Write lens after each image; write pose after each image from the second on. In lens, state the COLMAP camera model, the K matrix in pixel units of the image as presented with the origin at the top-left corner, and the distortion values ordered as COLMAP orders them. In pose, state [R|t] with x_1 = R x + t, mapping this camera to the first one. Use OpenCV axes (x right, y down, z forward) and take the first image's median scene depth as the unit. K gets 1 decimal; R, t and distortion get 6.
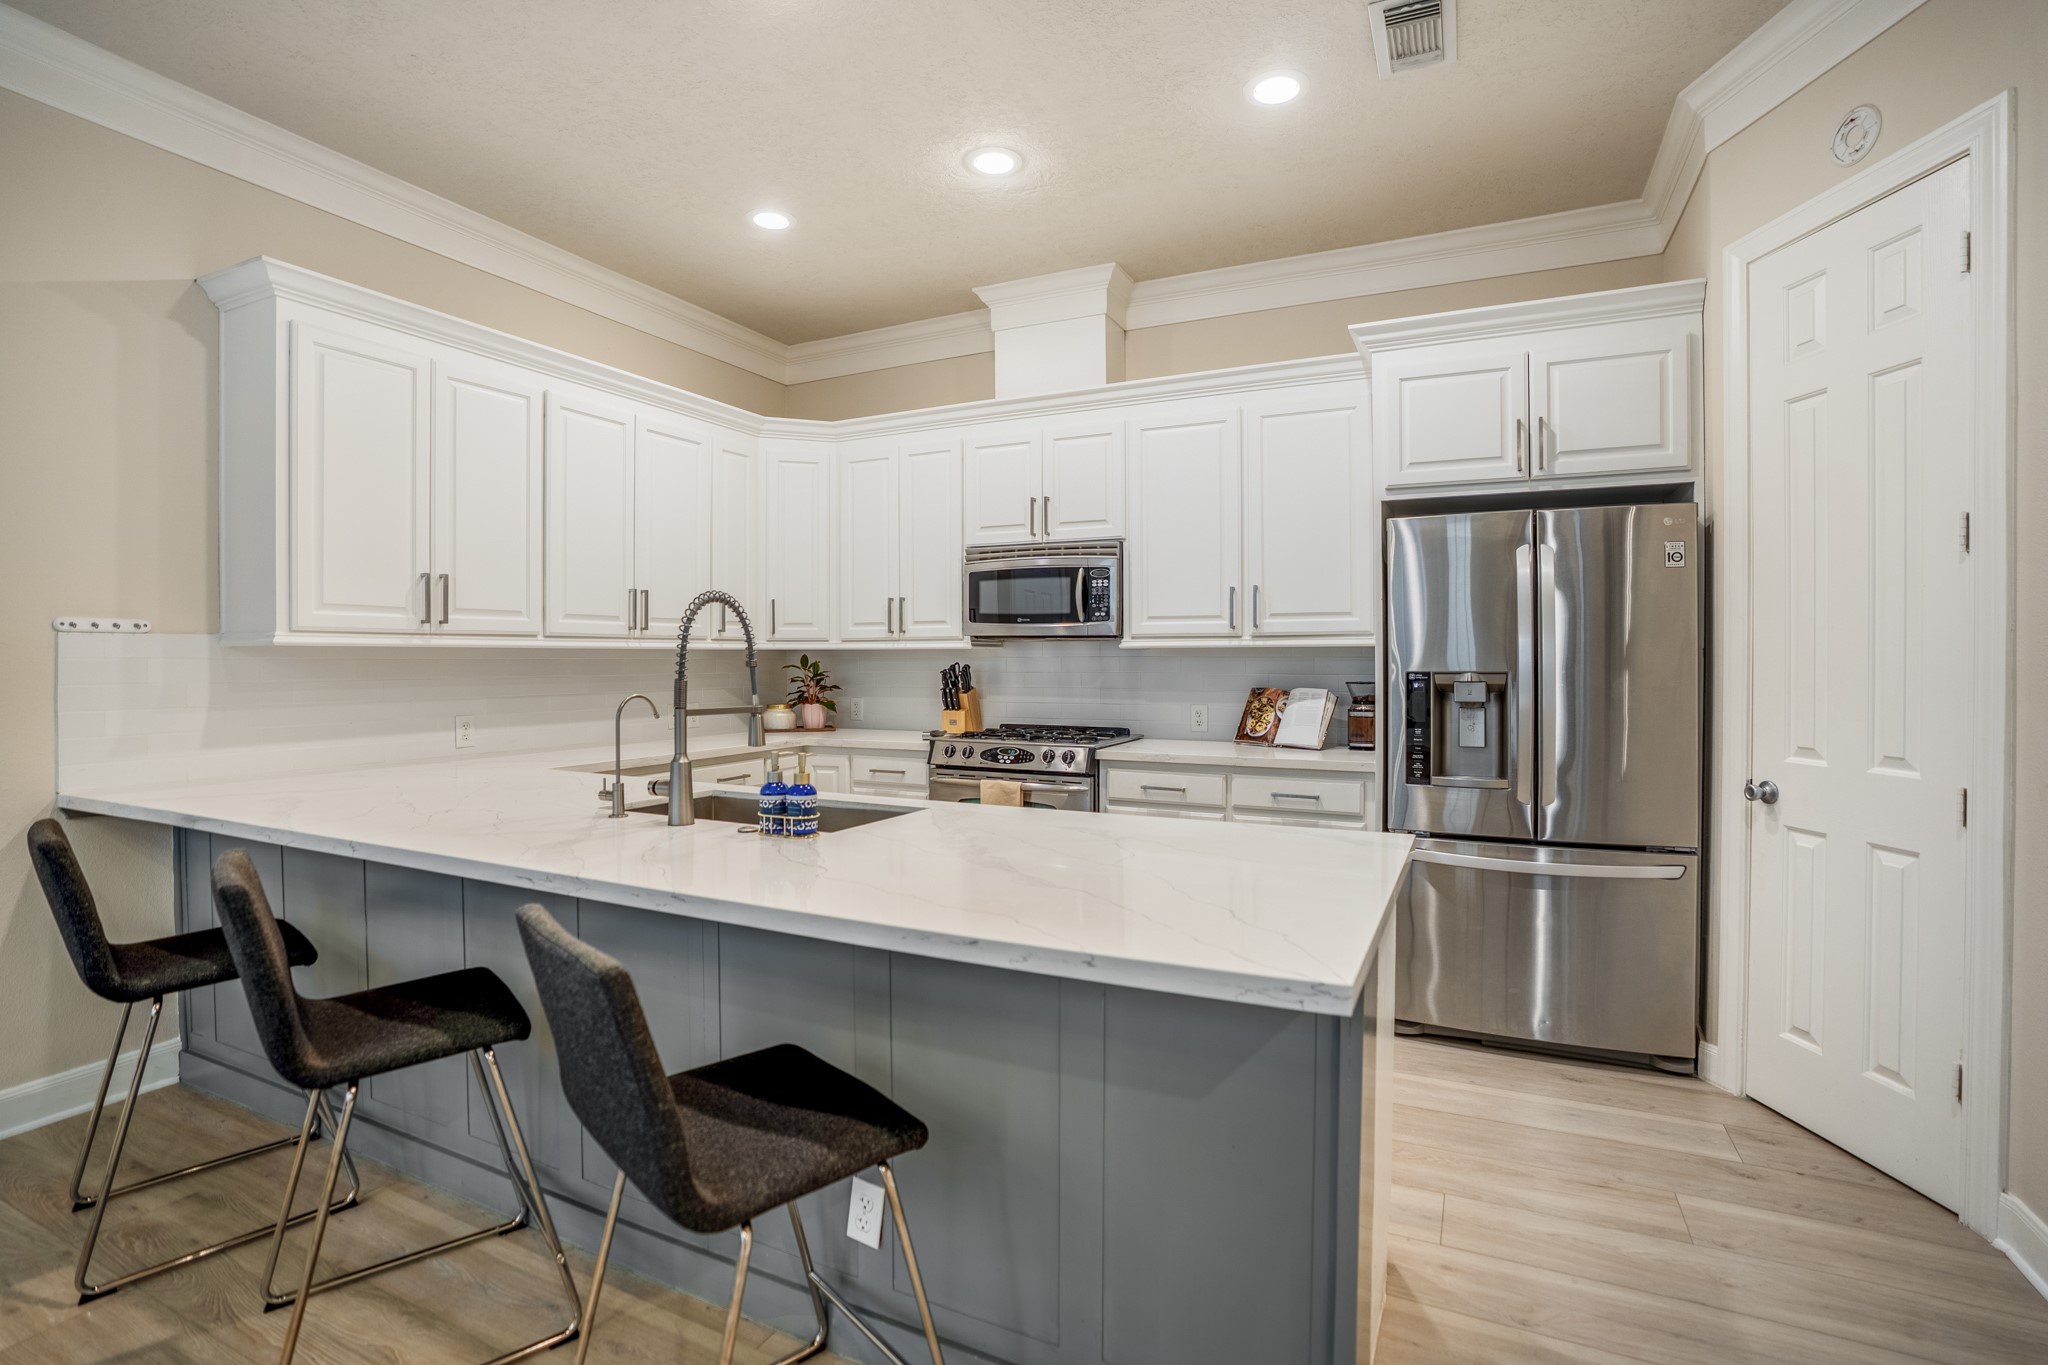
lens RADIAL K [[953.7, 0, 1034.0], [0, 953.7, 664.5], [0, 0, 1]] dist [-0.044747, 0.012805]
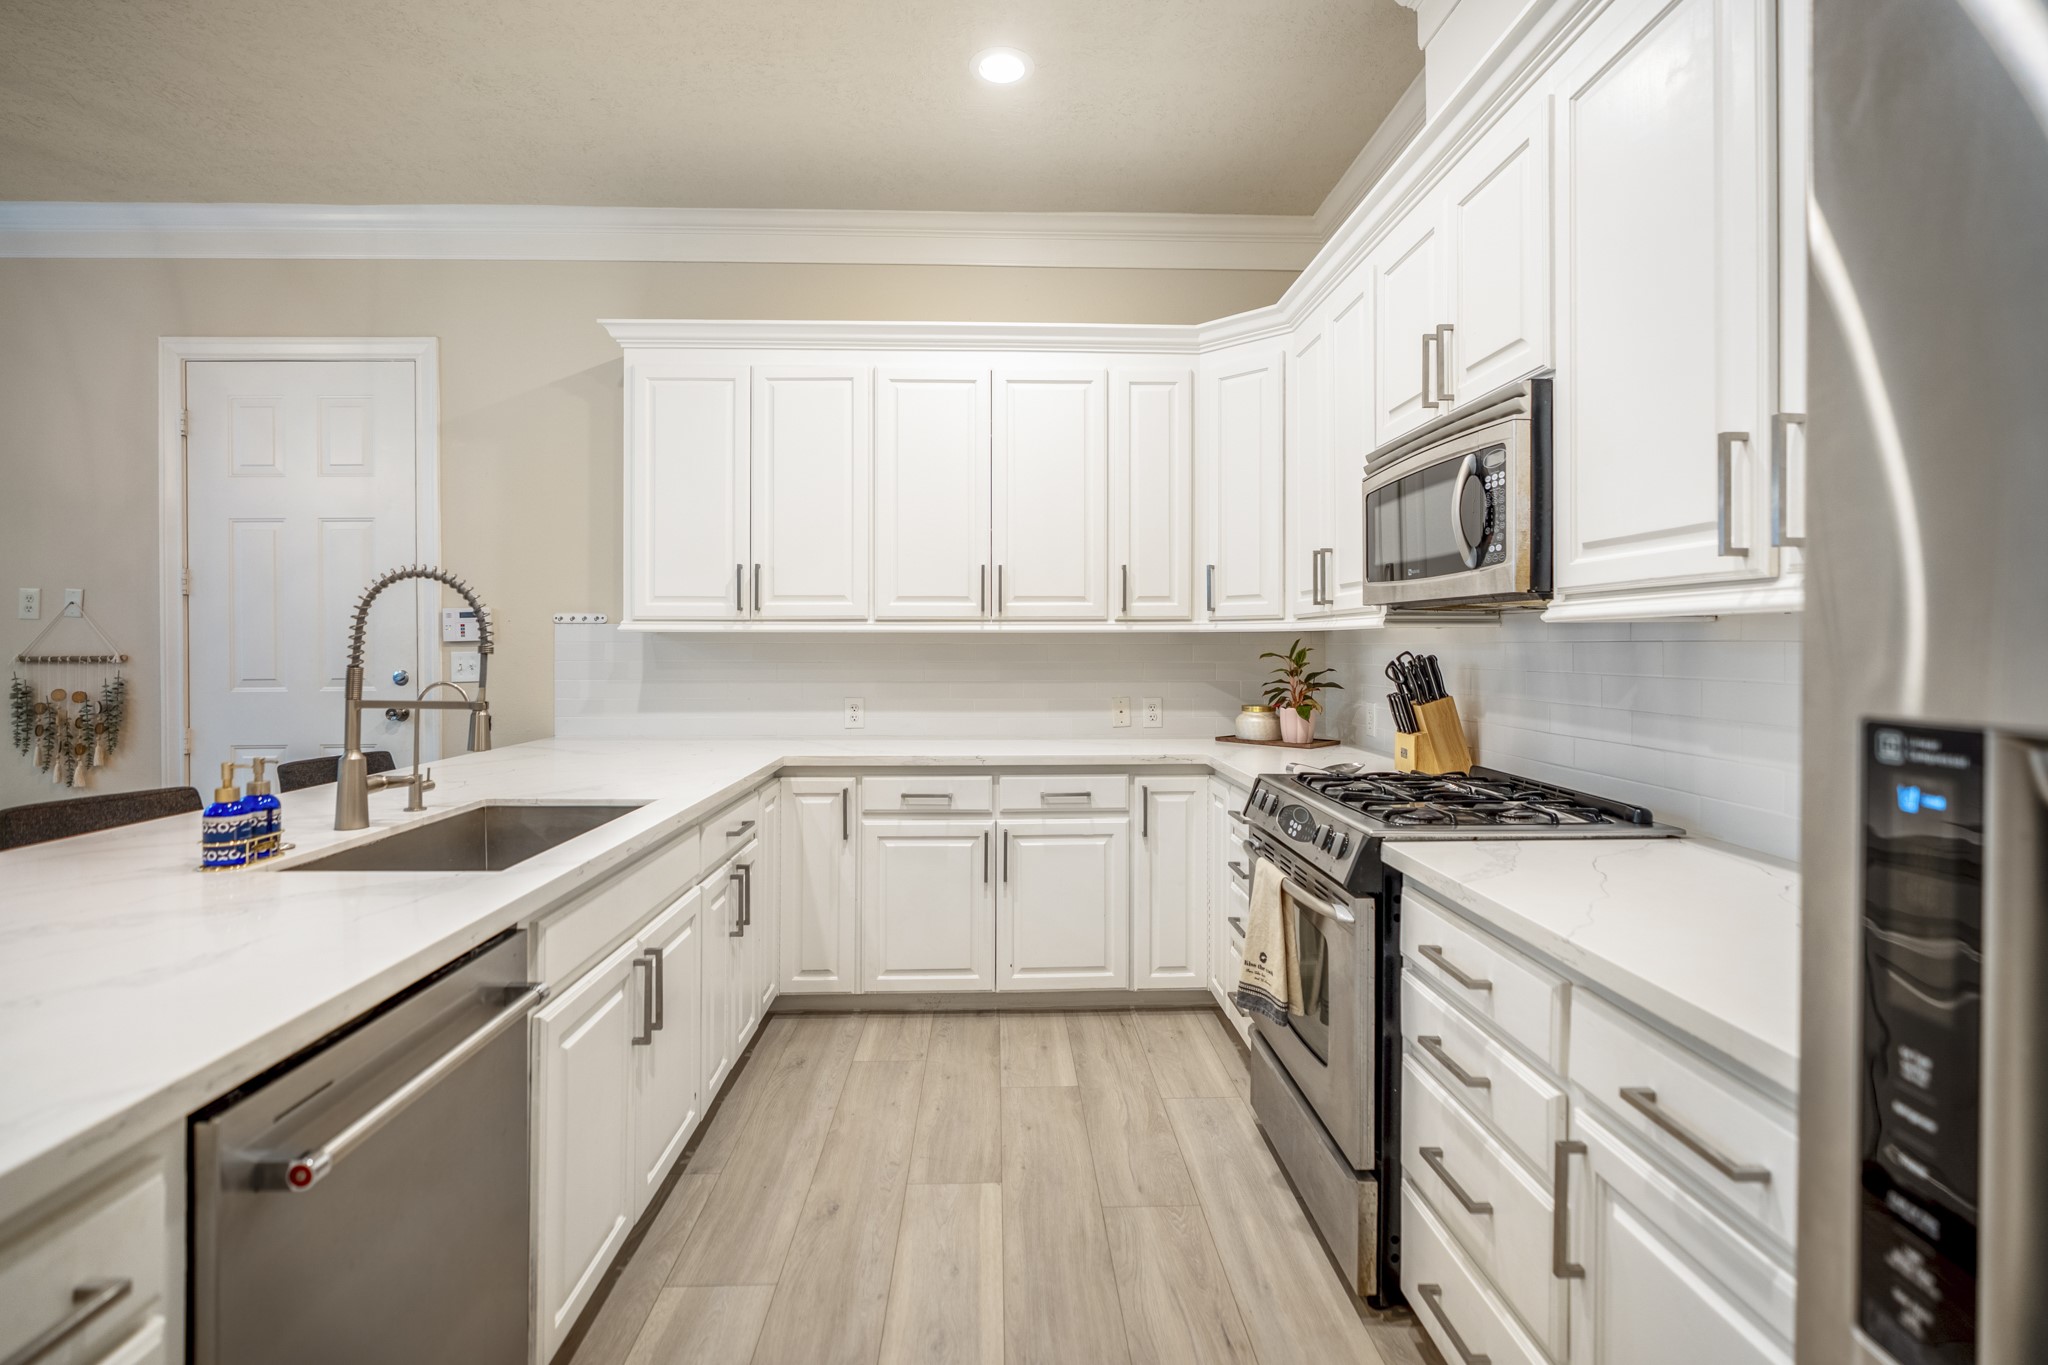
lens RADIAL K [[953.7, 0, 1047.7], [0, 953.7, 650.3], [0, 0, 1]] dist [-0.044747, 0.012805]
pose [[0.471201, 0.007508, -0.881994, 0.426790], [-0.008159, 0.999958, 0.004153, -0.004527], [0.881988, 0.005239, 0.471243, 0.695576]]
